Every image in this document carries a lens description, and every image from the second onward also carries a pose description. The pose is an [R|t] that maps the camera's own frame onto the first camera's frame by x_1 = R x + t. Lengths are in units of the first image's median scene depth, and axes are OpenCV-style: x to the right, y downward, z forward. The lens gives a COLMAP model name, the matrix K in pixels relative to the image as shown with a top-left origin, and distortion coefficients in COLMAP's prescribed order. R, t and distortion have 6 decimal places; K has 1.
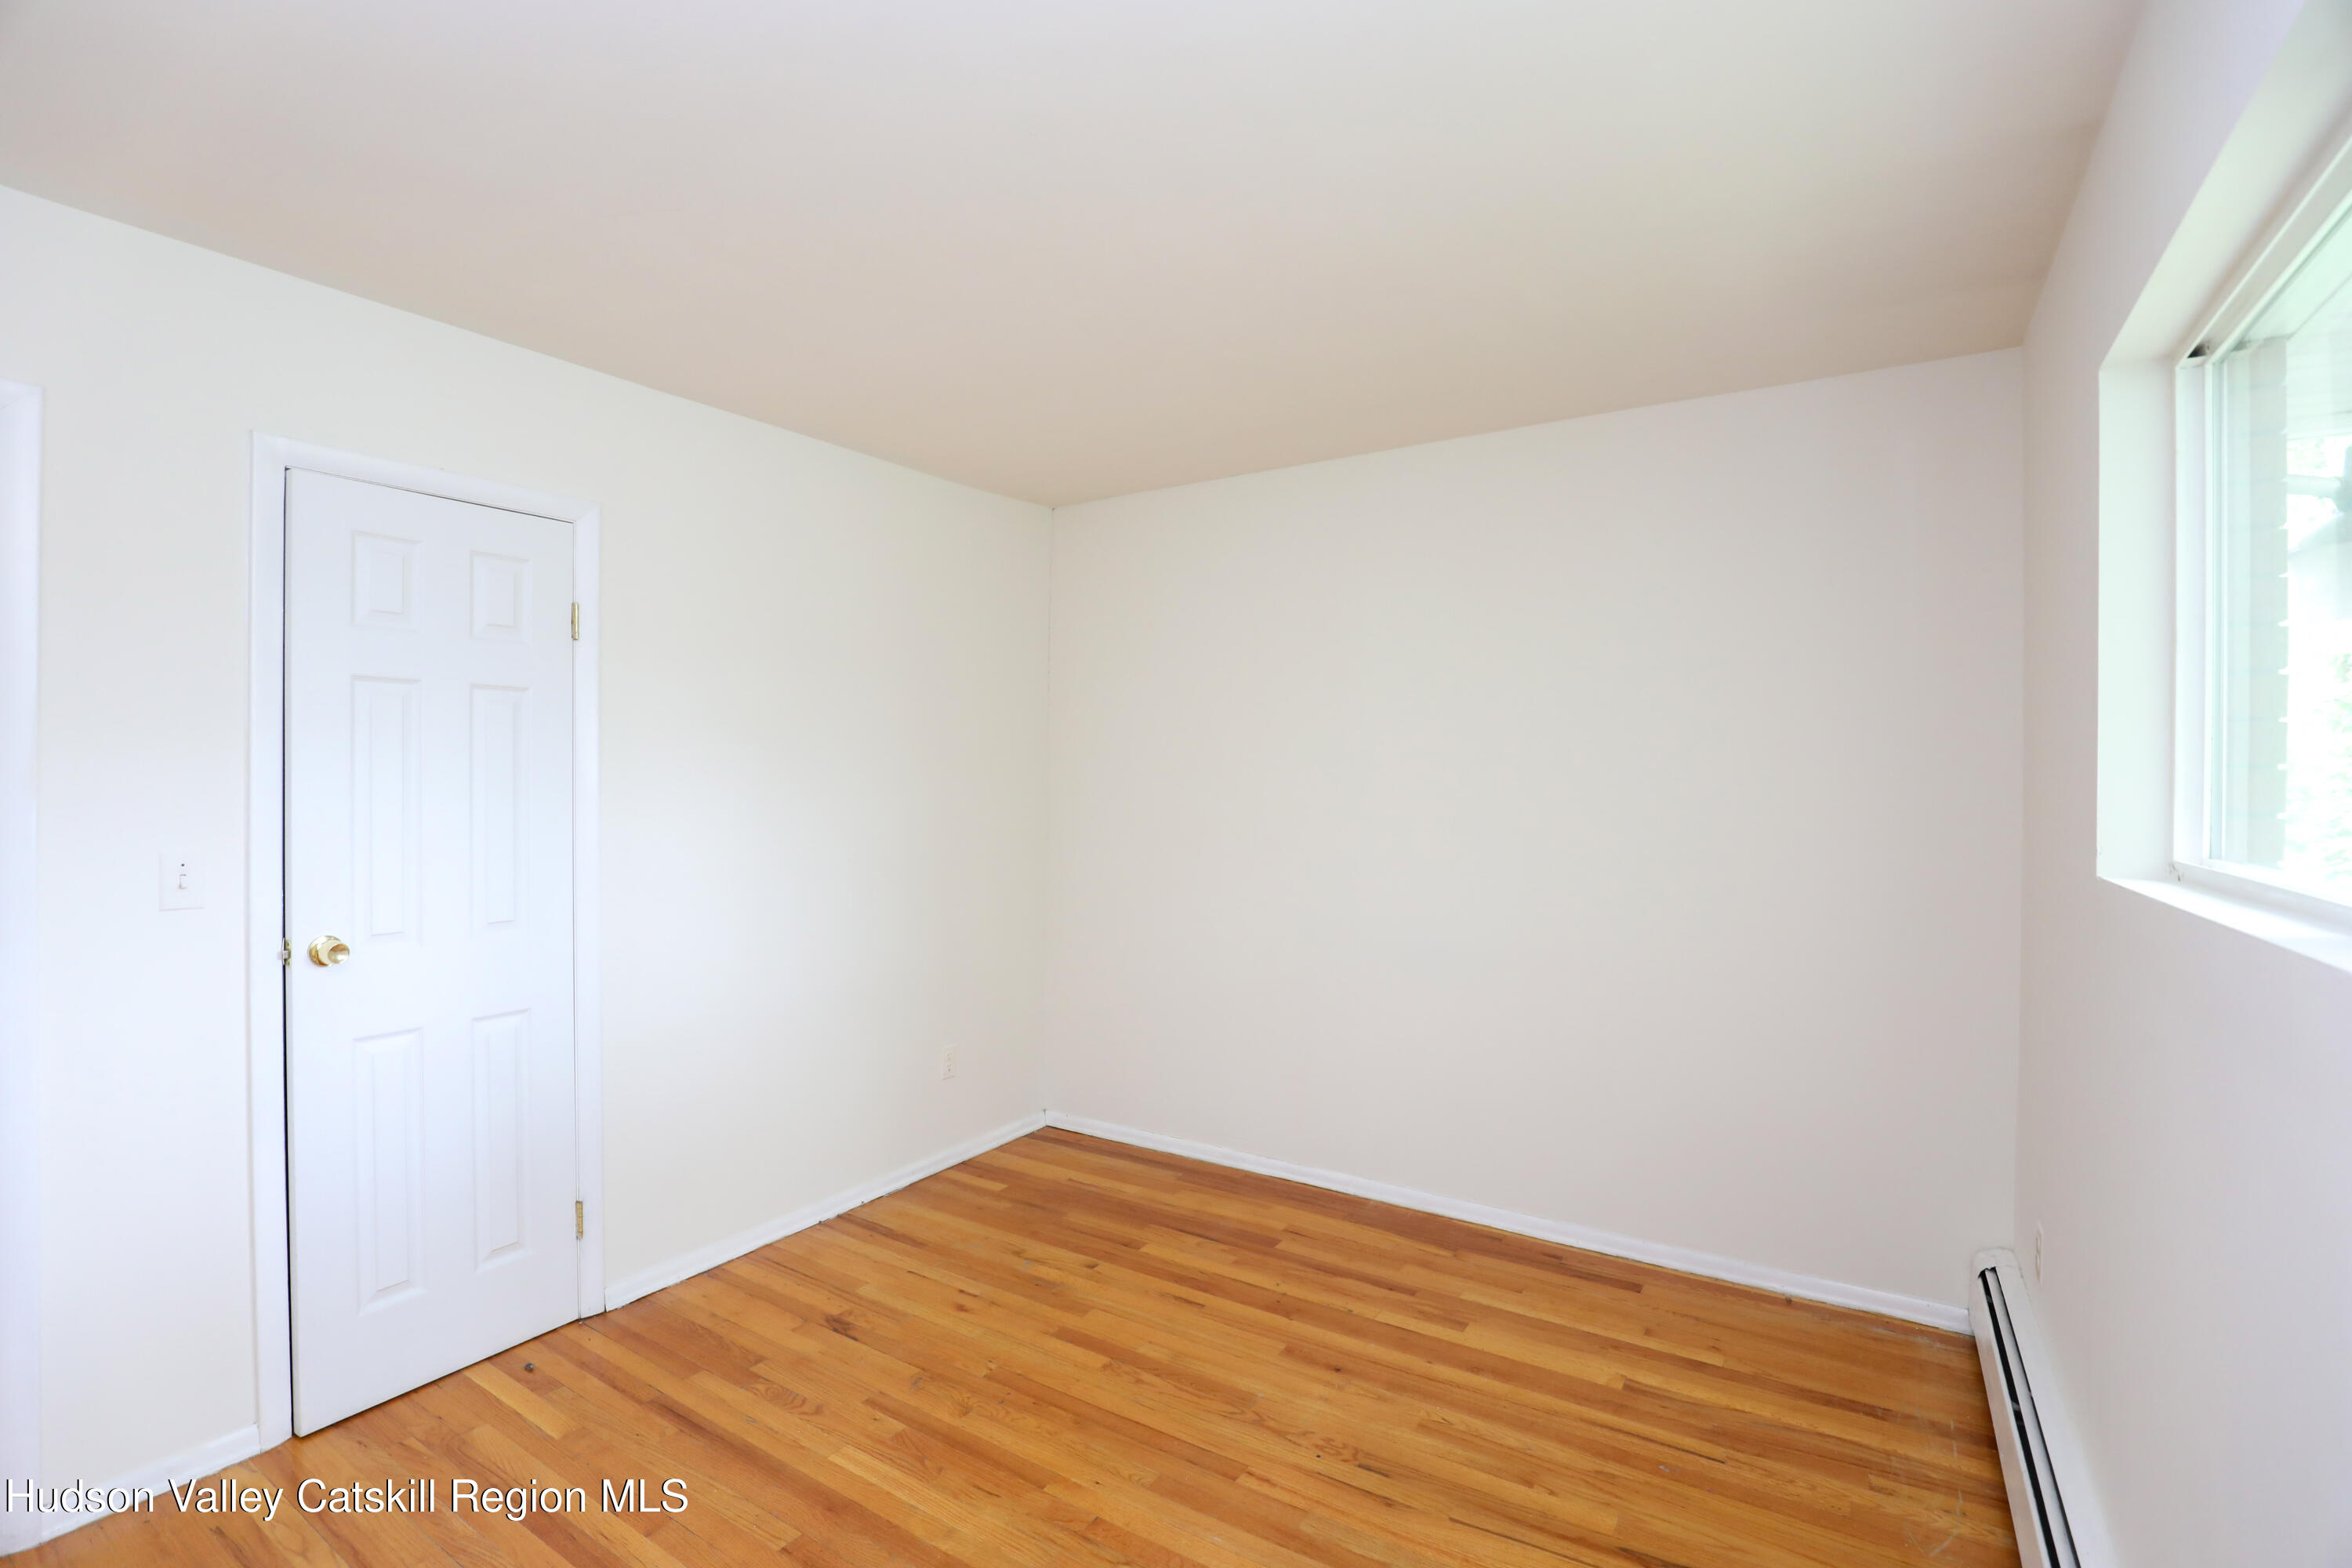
lens RADIAL K [[1065.9, 0, 1173.0], [0, 1065.9, 783.7], [0, 0, 1]] dist [-0.016309, 0.000510]
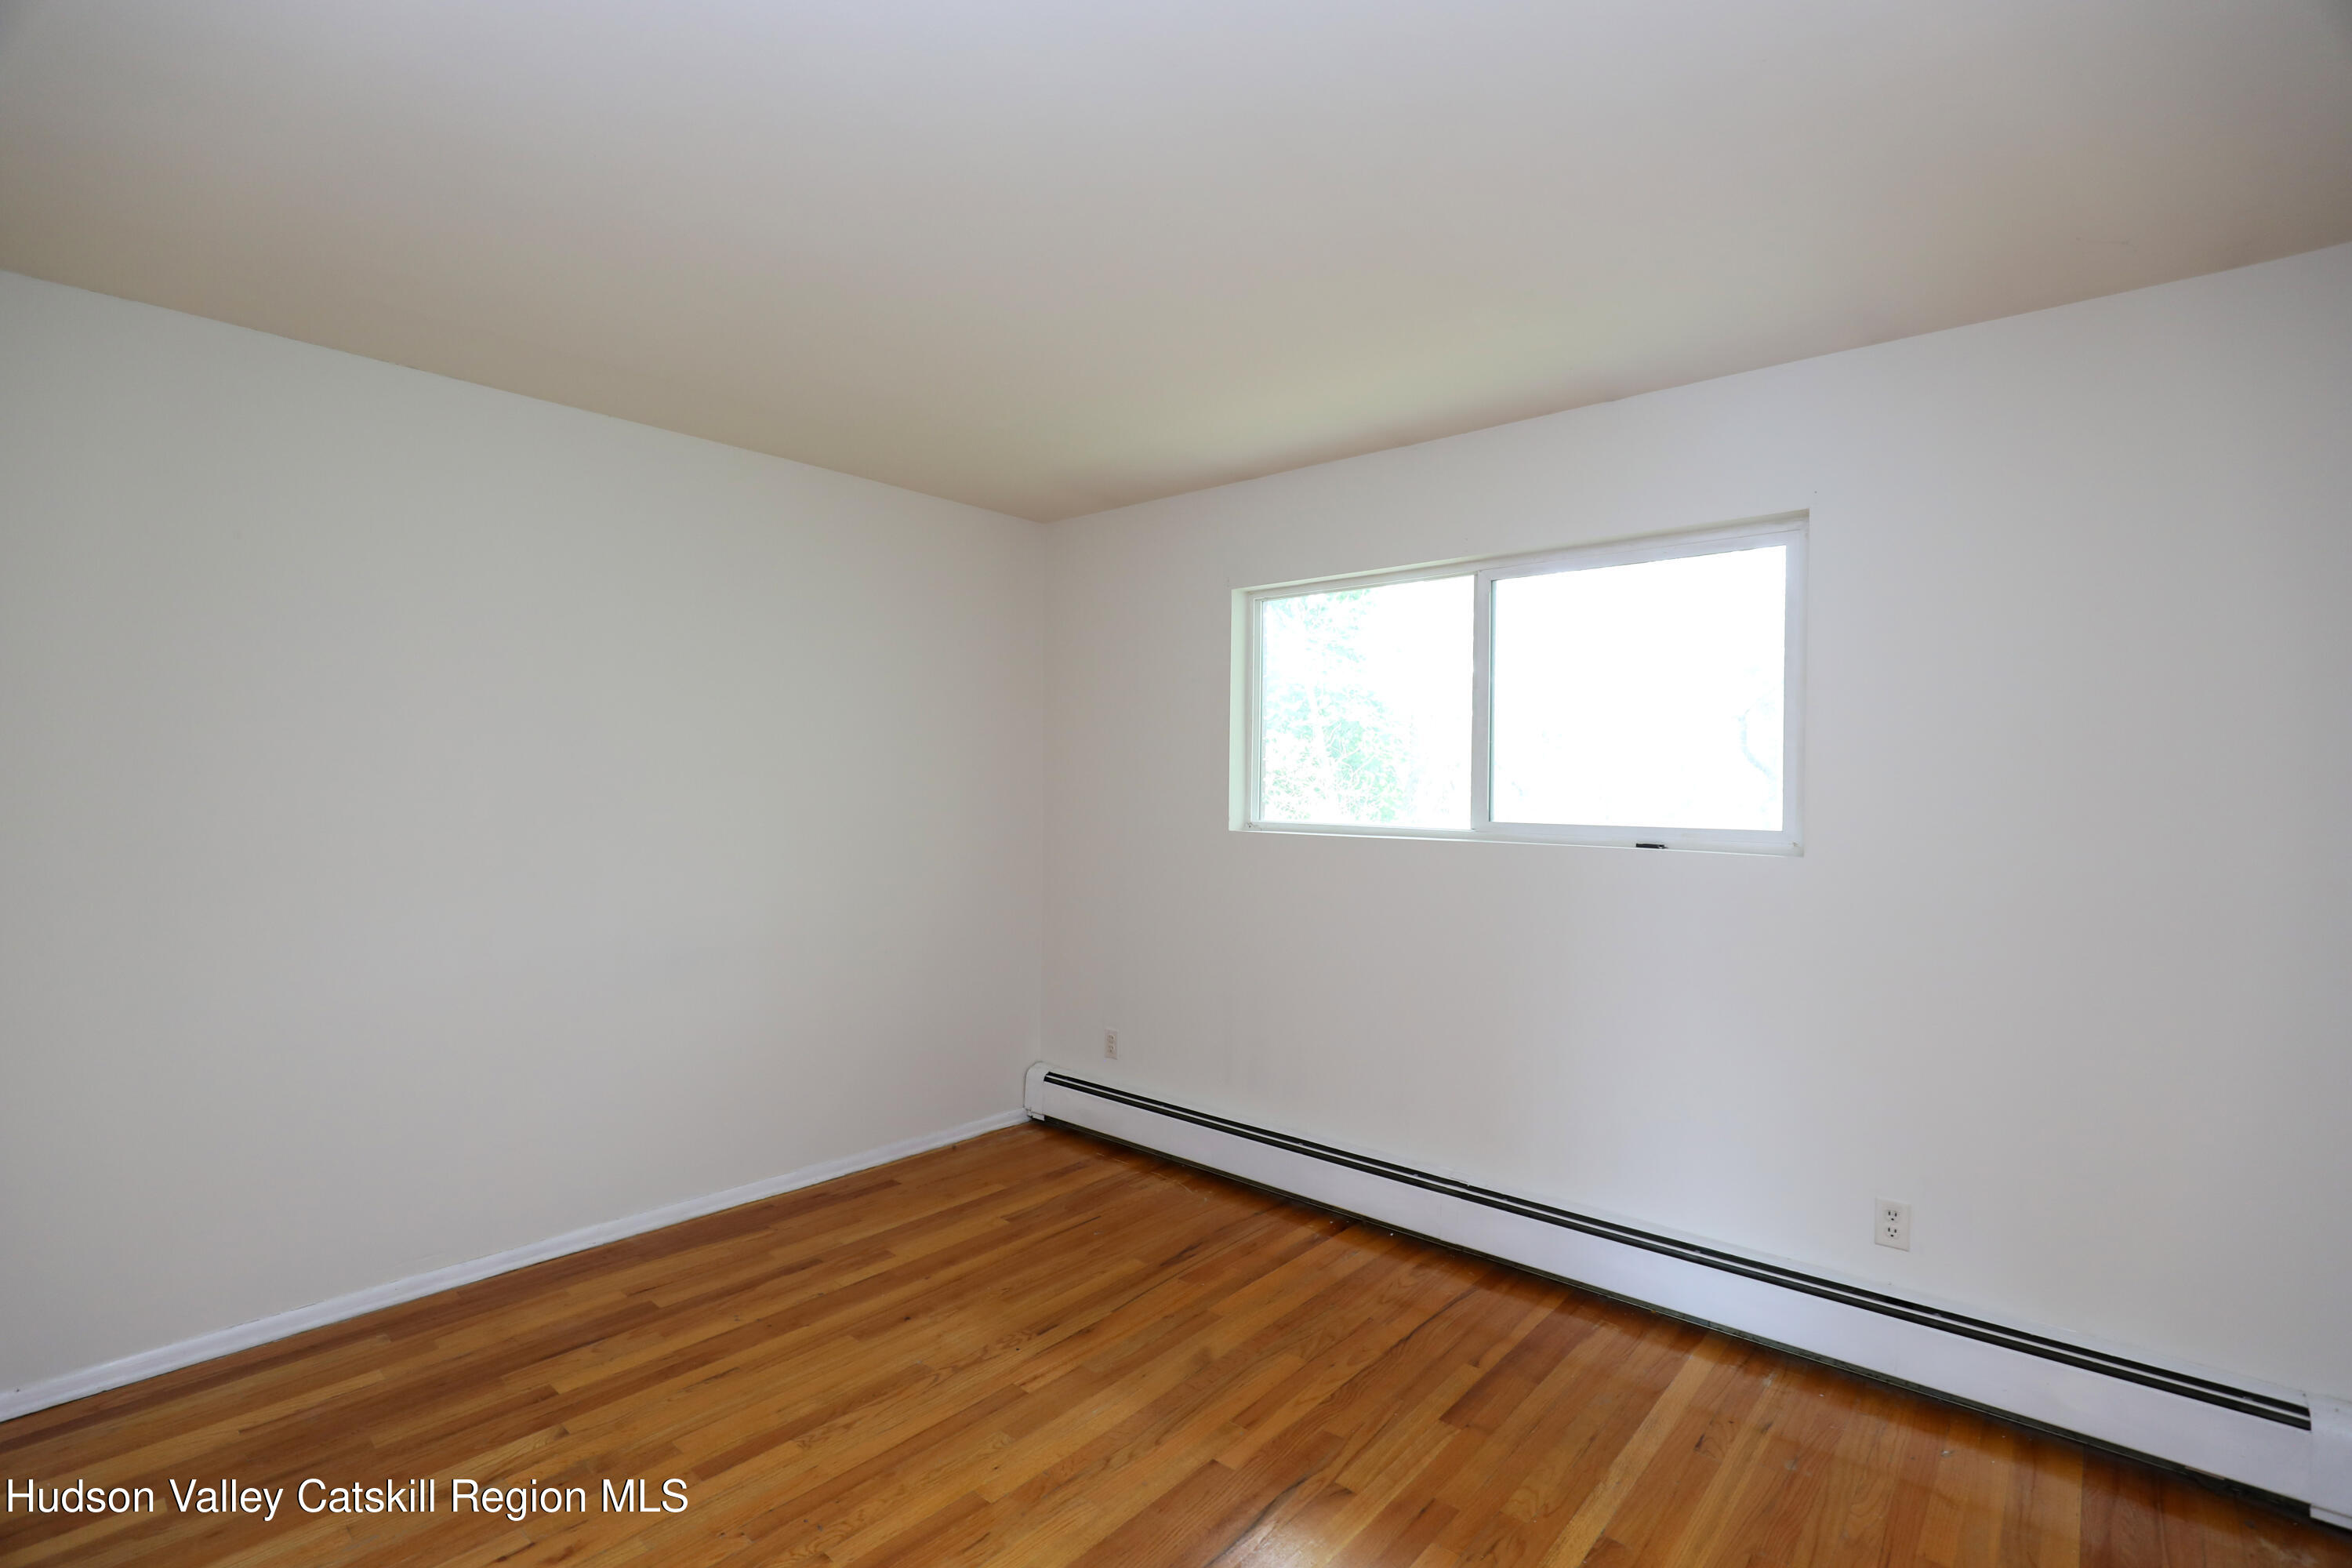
lens RADIAL K [[1065.9, 0, 1170.8], [0, 1065.9, 792.0], [0, 0, 1]] dist [-0.016309, 0.000510]
pose [[0.153998, -0.007734, 0.988041, -0.784650], [-0.006854, 0.999937, 0.008896, 0.003796], [-0.988047, -0.008142, 0.153935, 0.517004]]
